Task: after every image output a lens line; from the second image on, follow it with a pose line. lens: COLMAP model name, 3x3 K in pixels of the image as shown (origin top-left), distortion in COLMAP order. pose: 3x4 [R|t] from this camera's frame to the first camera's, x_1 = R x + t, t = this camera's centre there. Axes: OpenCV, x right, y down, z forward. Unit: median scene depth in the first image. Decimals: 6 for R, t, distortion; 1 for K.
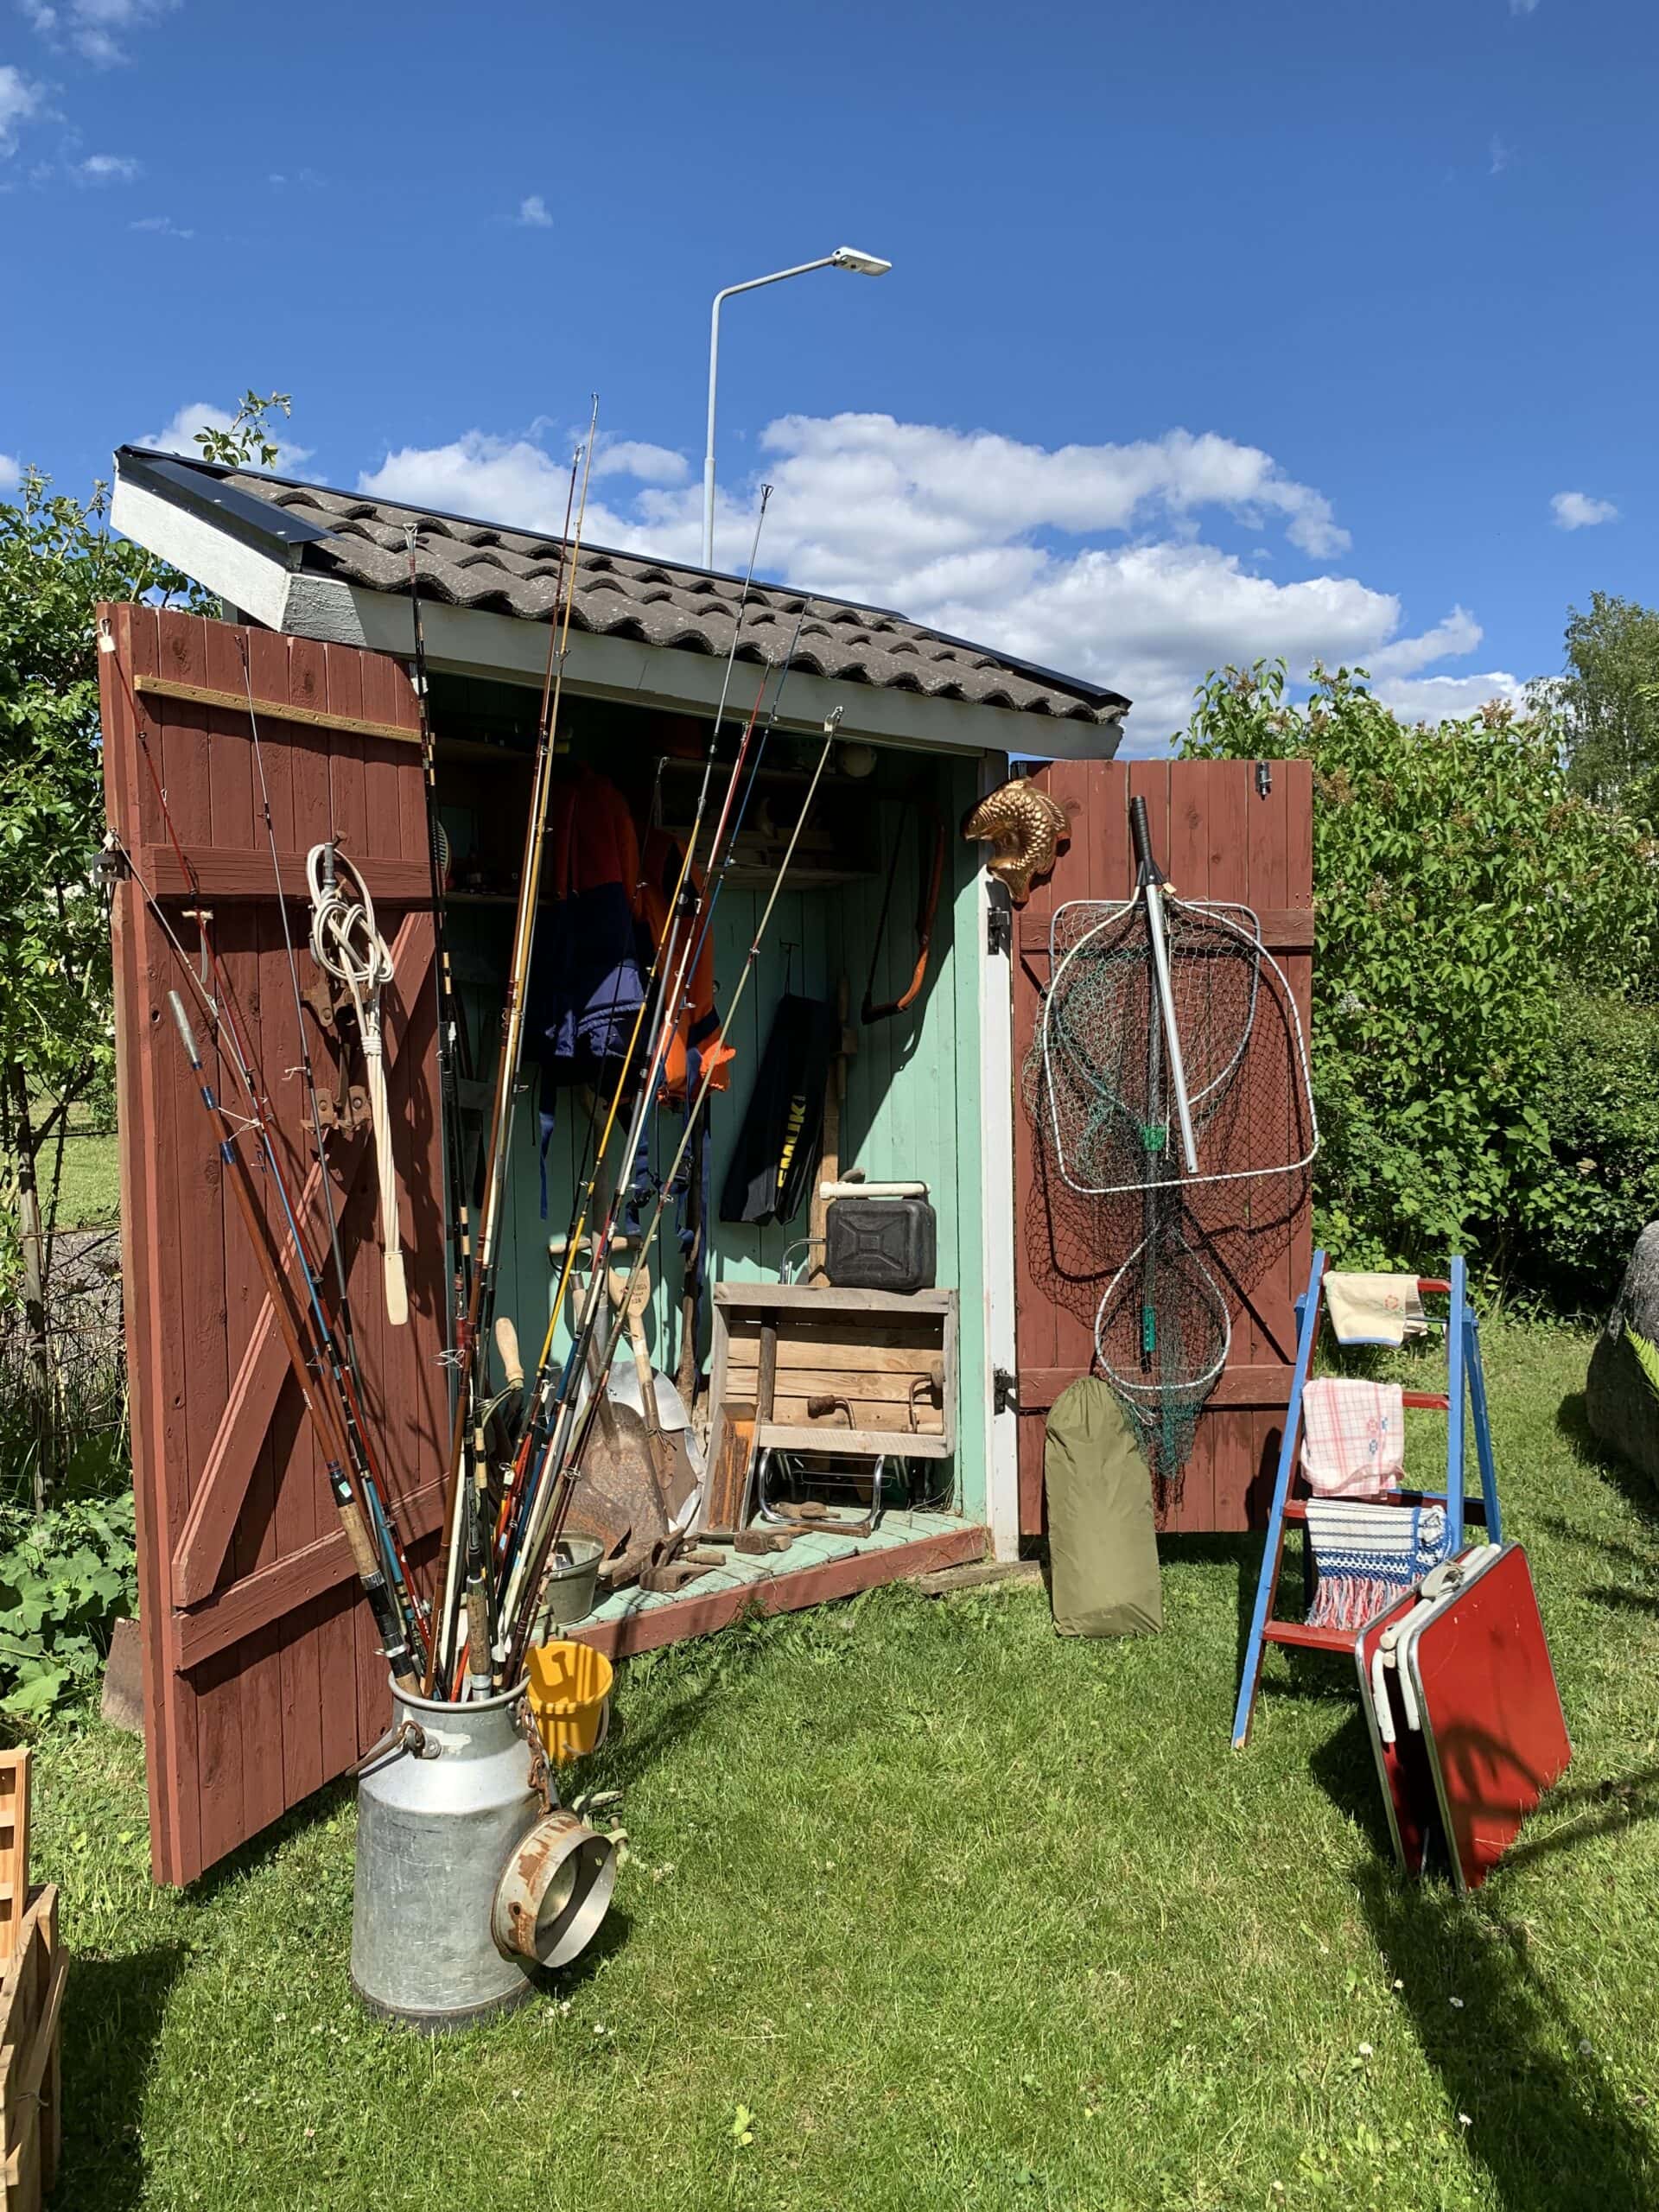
lens RADIAL K [[1668.5, 0, 820.2], [0, 1668.5, 1094.8], [0, 0, 1]] dist [0.004684, -0.002587]
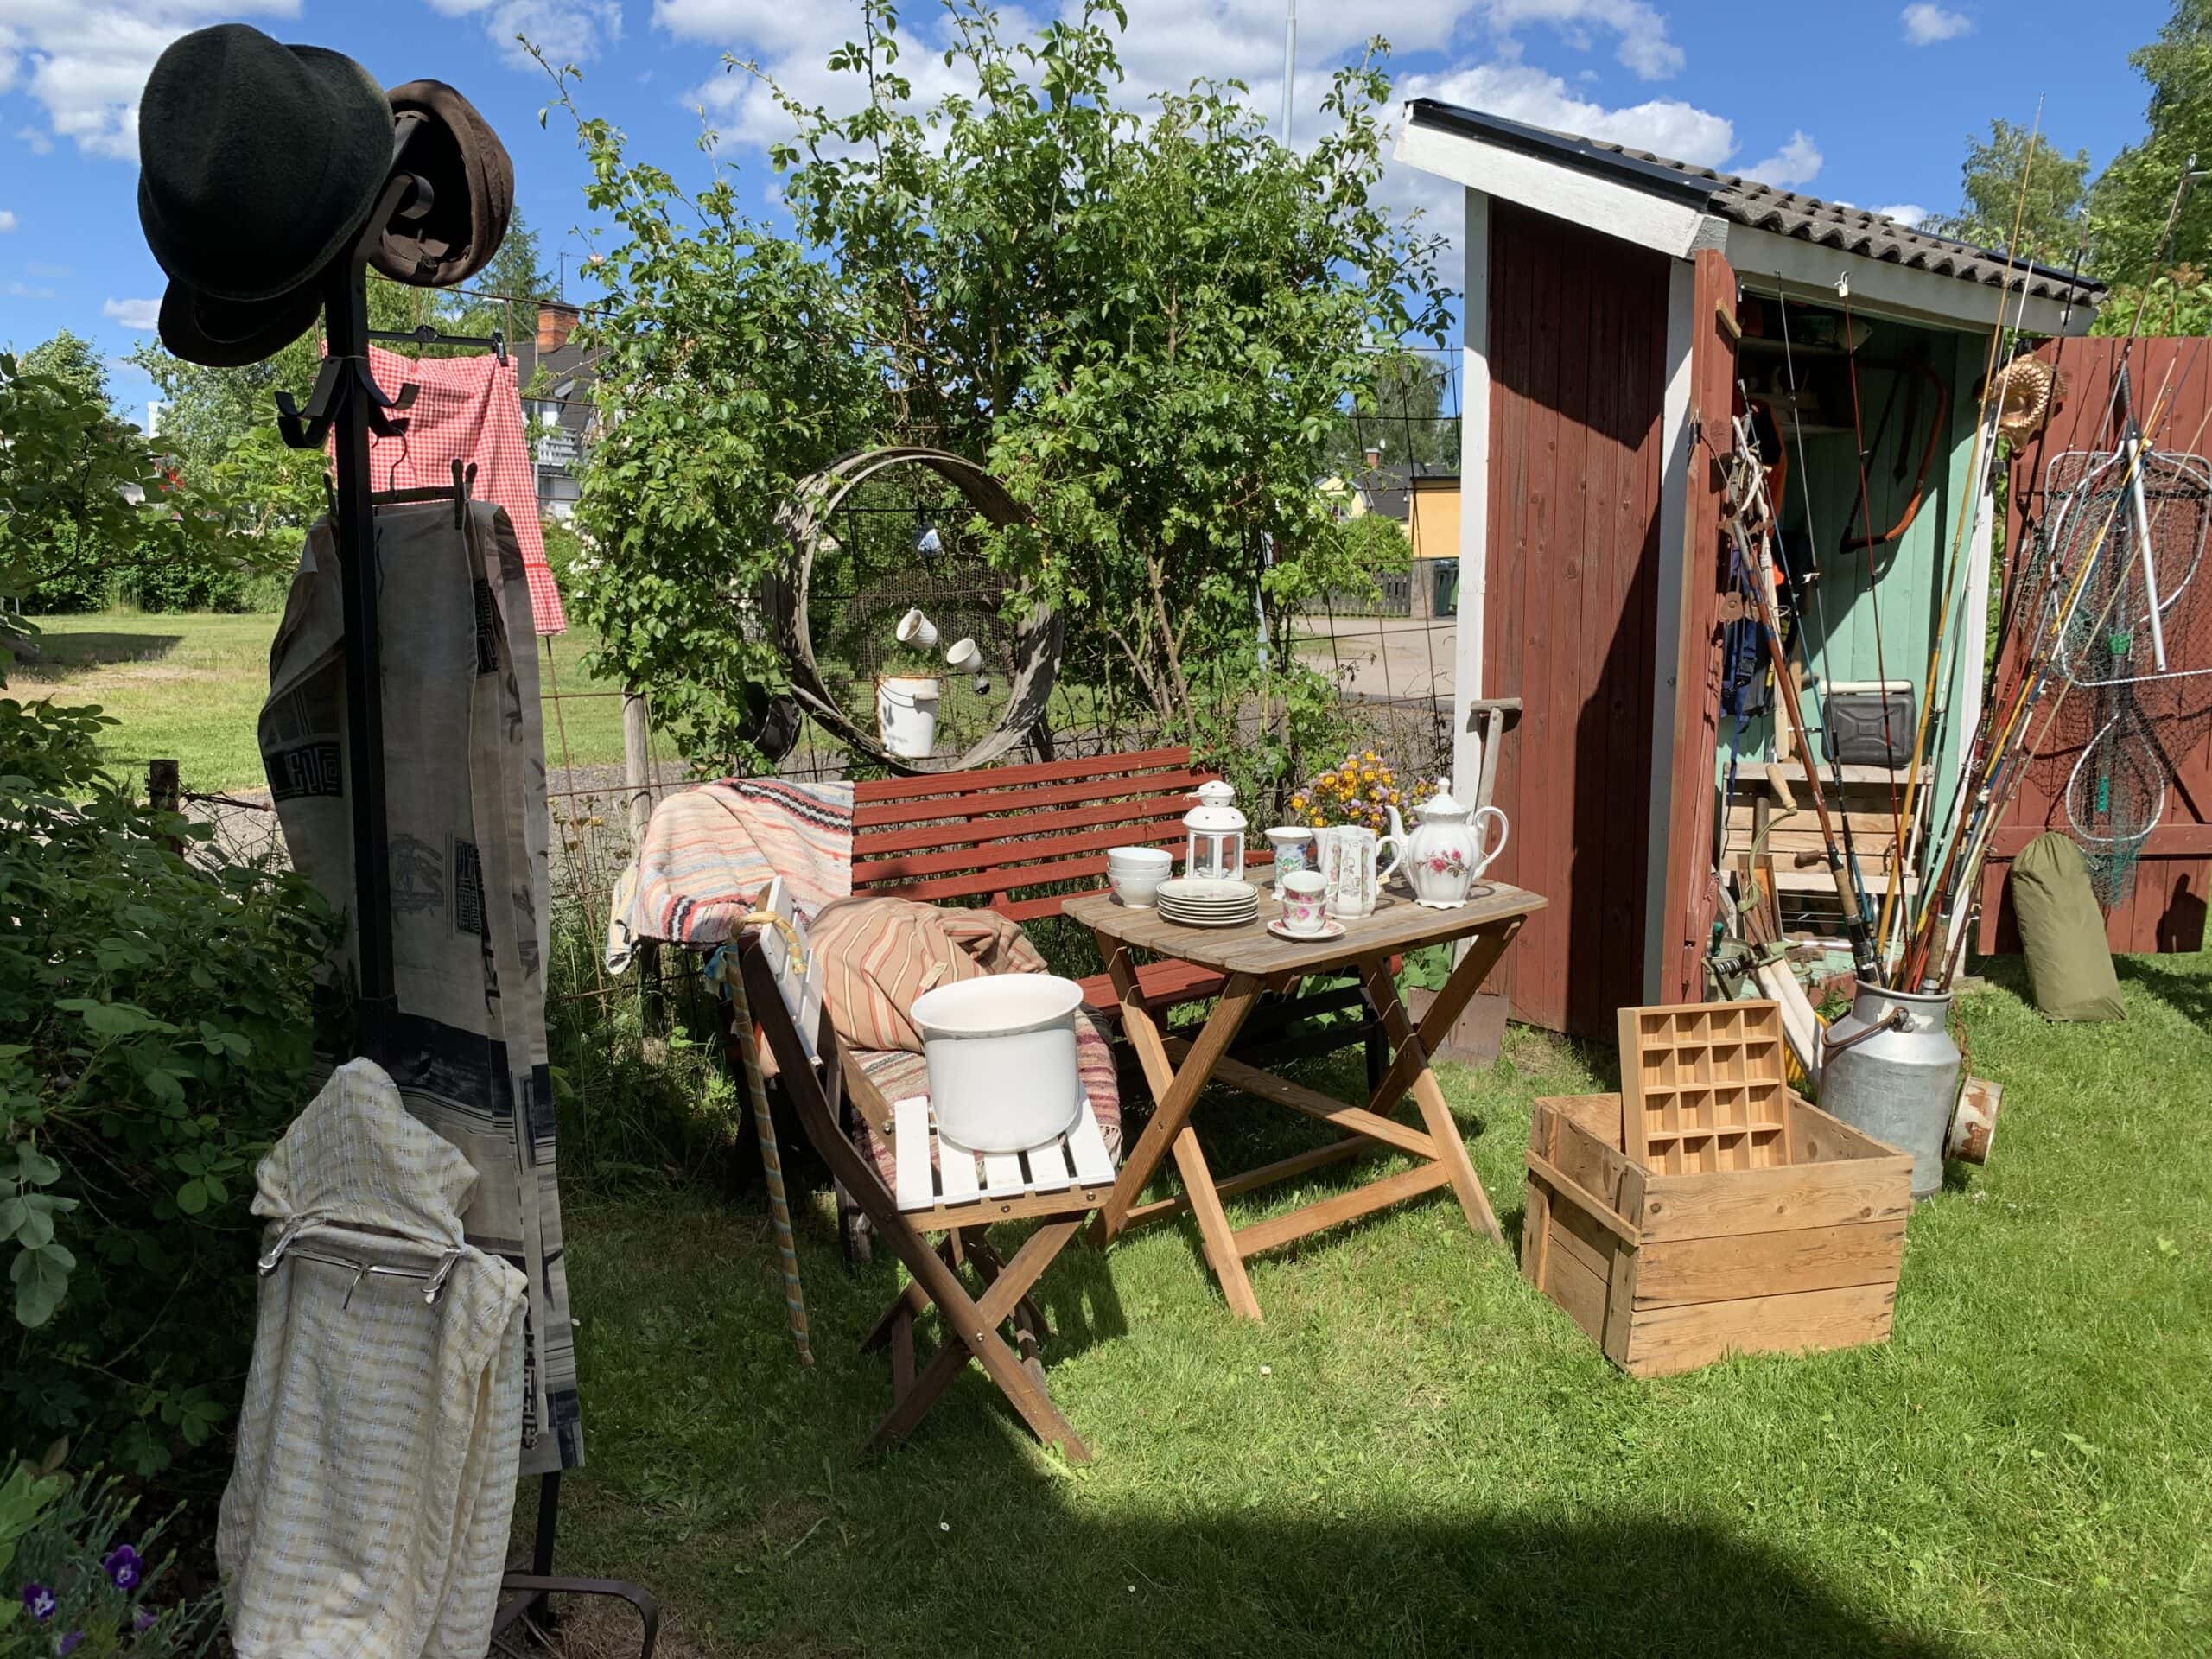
lens RADIAL K [[1668.5, 0, 1114.2], [0, 1668.5, 844.1], [0, 0, 1]] dist [0.004684, -0.002587]
pose [[0.999839, 0.004166, -0.017480, -0.532866], [-0.002102, 0.993192, 0.116474, 0.030447], [0.017846, -0.116418, 0.993040, -0.286103]]
